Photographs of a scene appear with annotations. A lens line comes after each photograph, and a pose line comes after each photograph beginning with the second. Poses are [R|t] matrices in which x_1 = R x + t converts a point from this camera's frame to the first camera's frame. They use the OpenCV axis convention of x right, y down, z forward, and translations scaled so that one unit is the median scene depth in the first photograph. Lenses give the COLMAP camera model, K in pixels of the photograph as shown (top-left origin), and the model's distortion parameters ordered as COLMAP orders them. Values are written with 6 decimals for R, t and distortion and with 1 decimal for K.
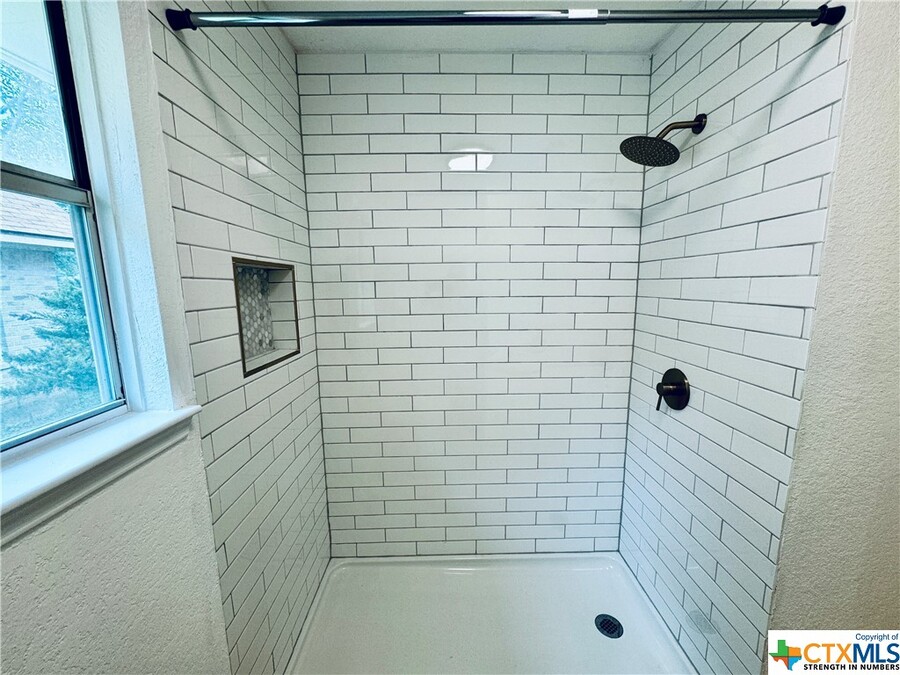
lens RADIAL K [[358.5, 0, 450.3], [0, 358.5, 340.1], [0, 0, 1]] dist [-0.002263, 0.000315]
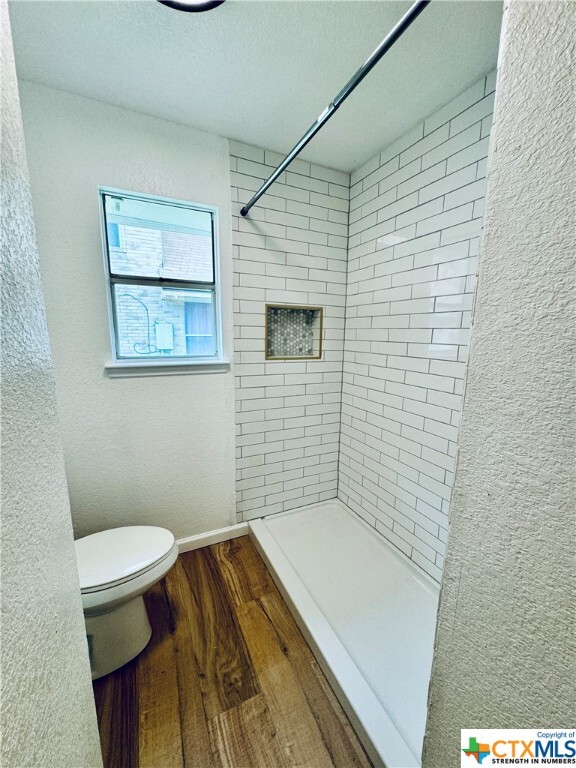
lens RADIAL K [[305.9, 0, 289.4], [0, 305.9, 384.7], [0, 0, 1]] dist [-0.002263, 0.000315]
pose [[0.420721, 0.170343, -0.891054, 0.914798], [-0.156705, 0.981095, 0.113566, 0.015155], [0.893553, 0.091853, 0.439461, 0.254798]]
